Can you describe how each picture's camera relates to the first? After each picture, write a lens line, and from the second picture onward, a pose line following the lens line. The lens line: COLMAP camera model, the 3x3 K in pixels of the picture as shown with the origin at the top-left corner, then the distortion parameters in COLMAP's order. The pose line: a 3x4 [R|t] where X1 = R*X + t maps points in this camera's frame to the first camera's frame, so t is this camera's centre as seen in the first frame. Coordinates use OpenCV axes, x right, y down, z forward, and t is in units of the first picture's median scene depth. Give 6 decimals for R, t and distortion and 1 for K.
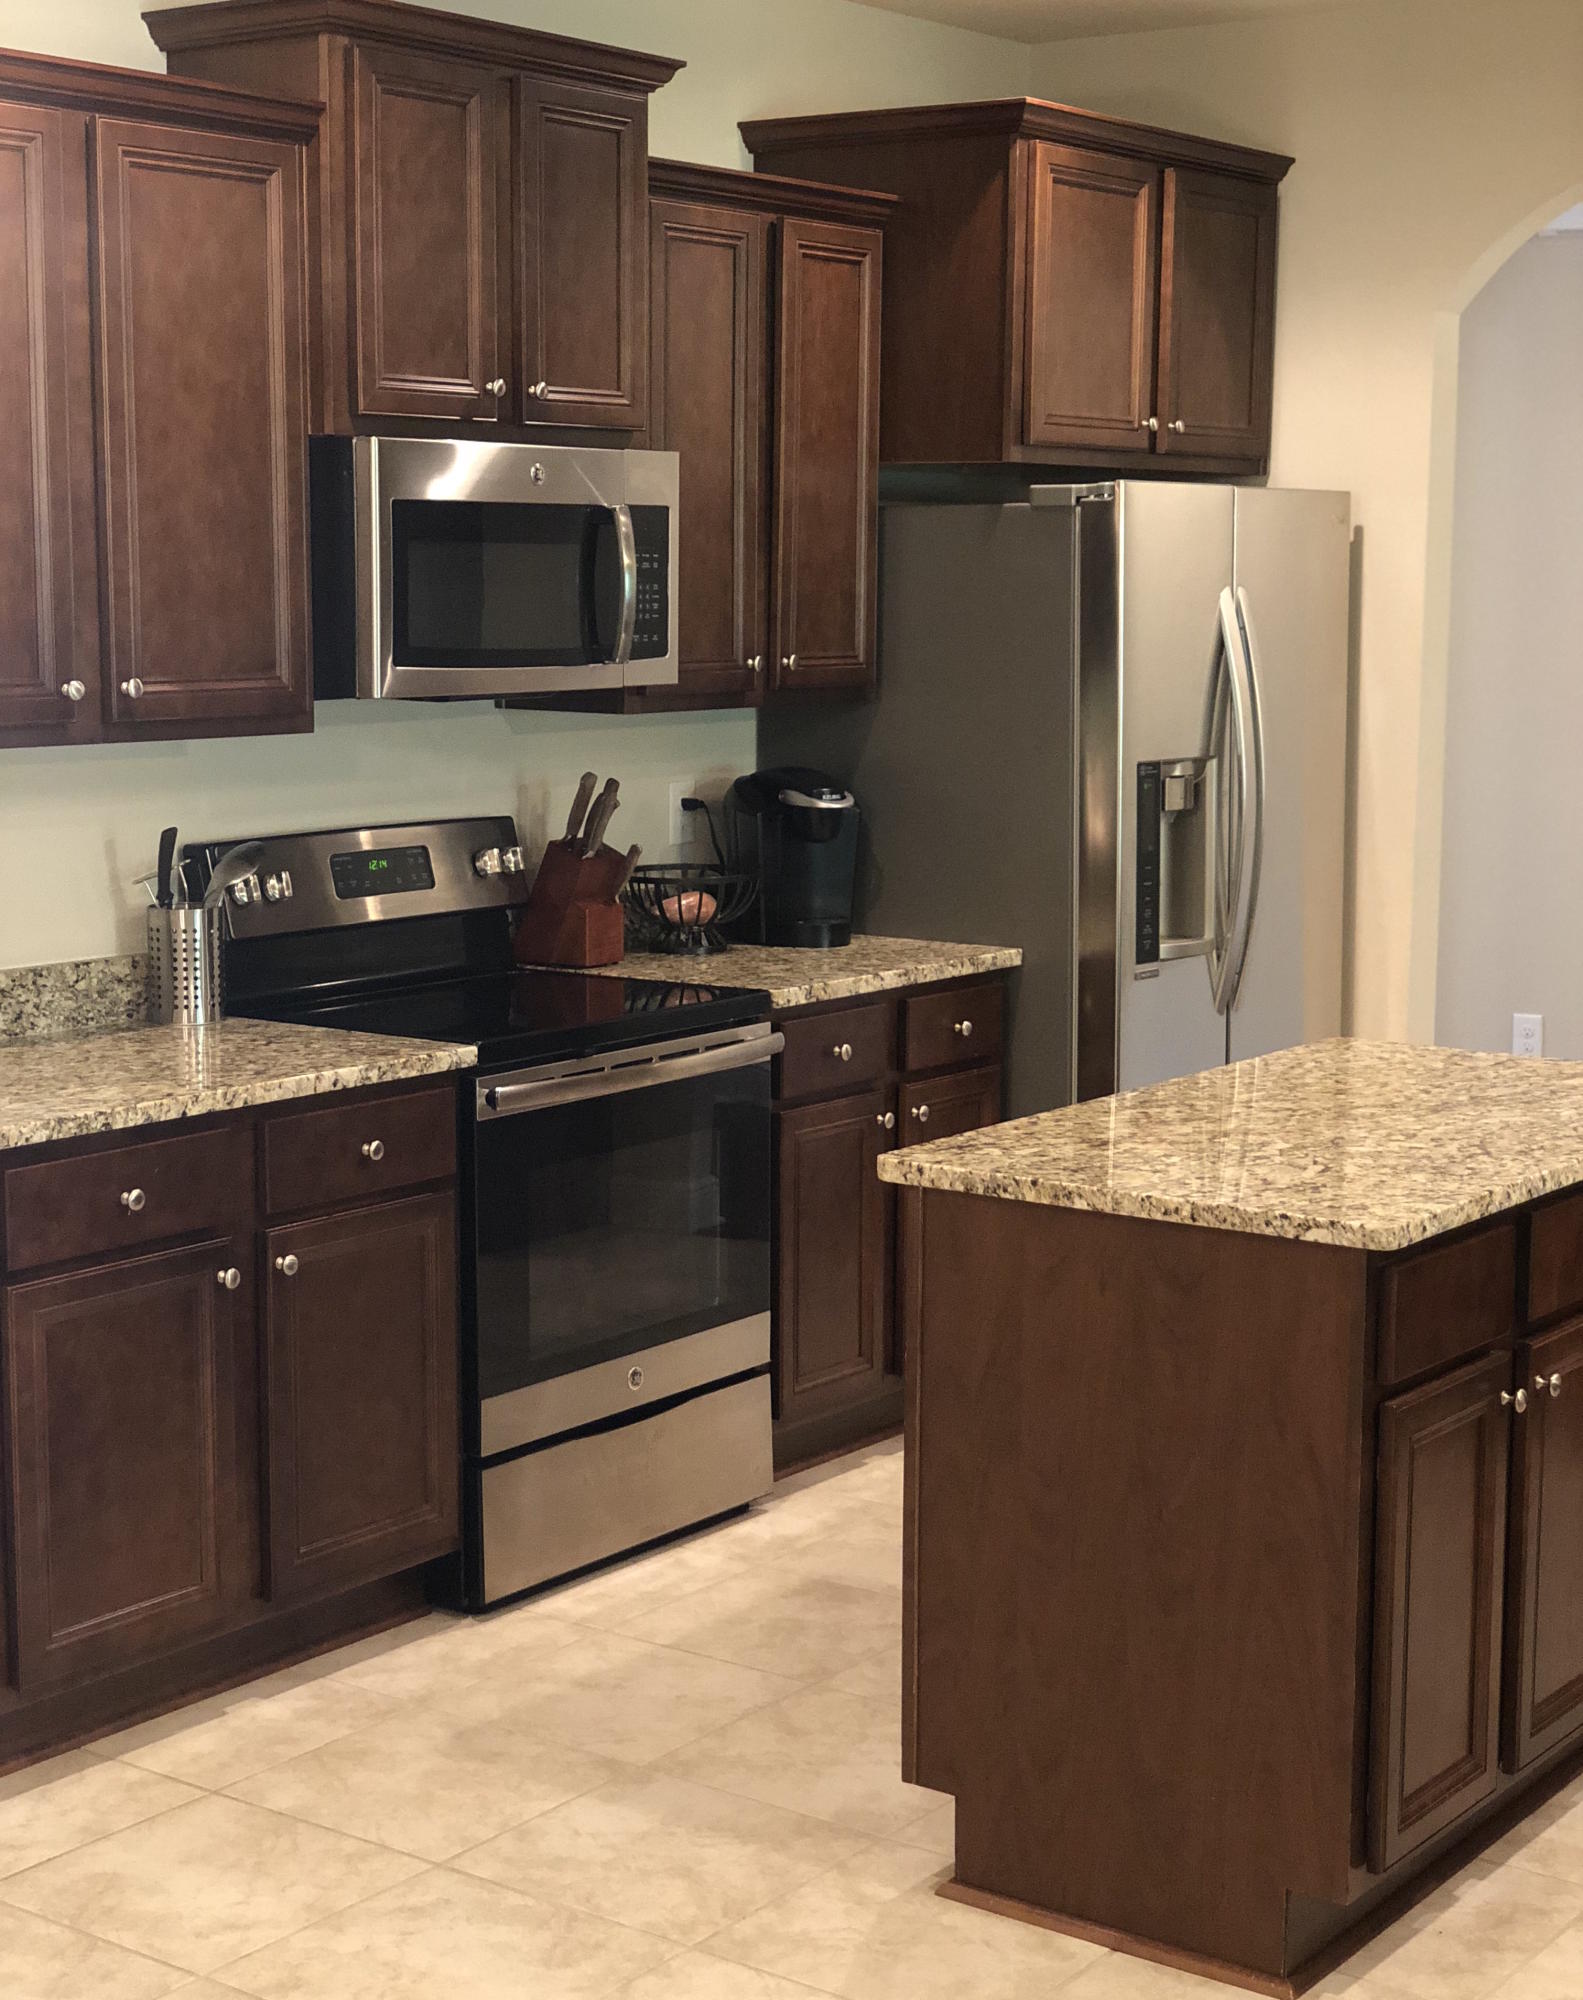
lens RADIAL K [[3238.4, 0, 790.6], [0, 3238.4, 1001.3], [0, 0, 1]] dist [0.015606, 0.000000]
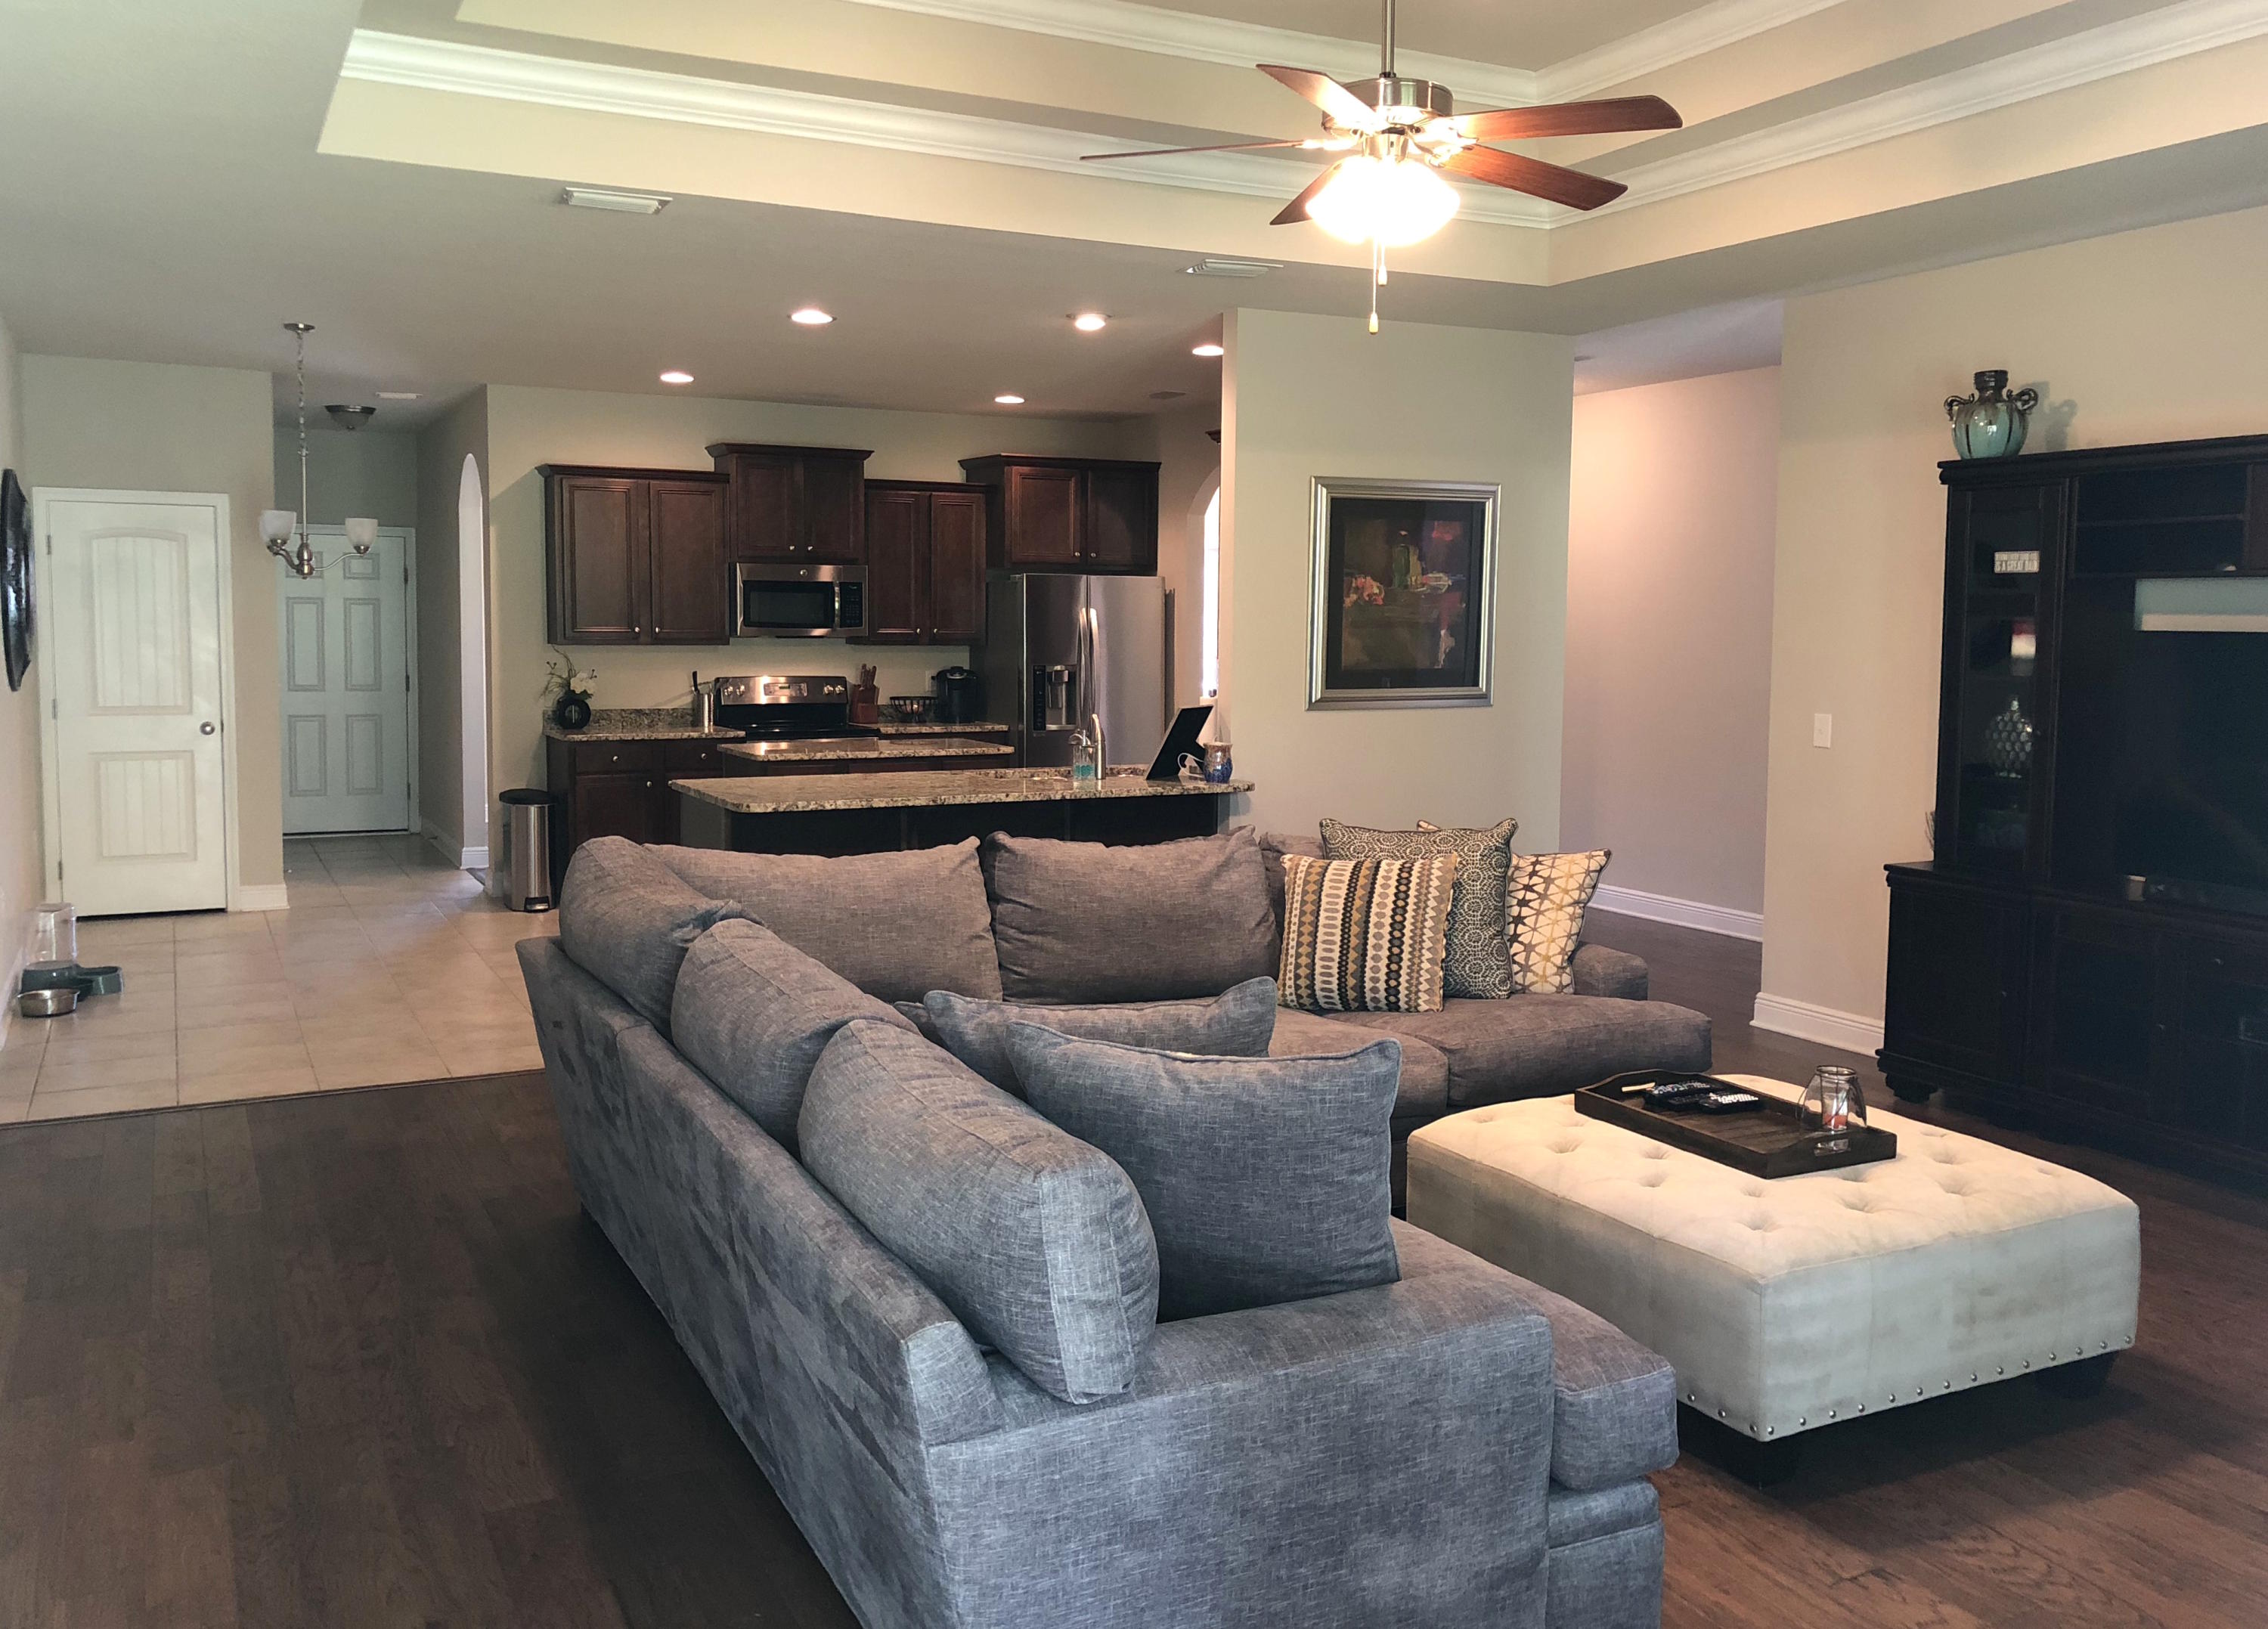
lens RADIAL K [[1872.8, 0, 1135.0], [0, 1872.8, 806.9], [0, 0, 1]] dist [0.002523, 0.000315]
pose [[0.889156, 0.052020, -0.454637, 1.067895], [-0.066415, 0.997668, -0.015738, 0.086991], [0.452758, 0.044188, 0.890538, -0.566830]]
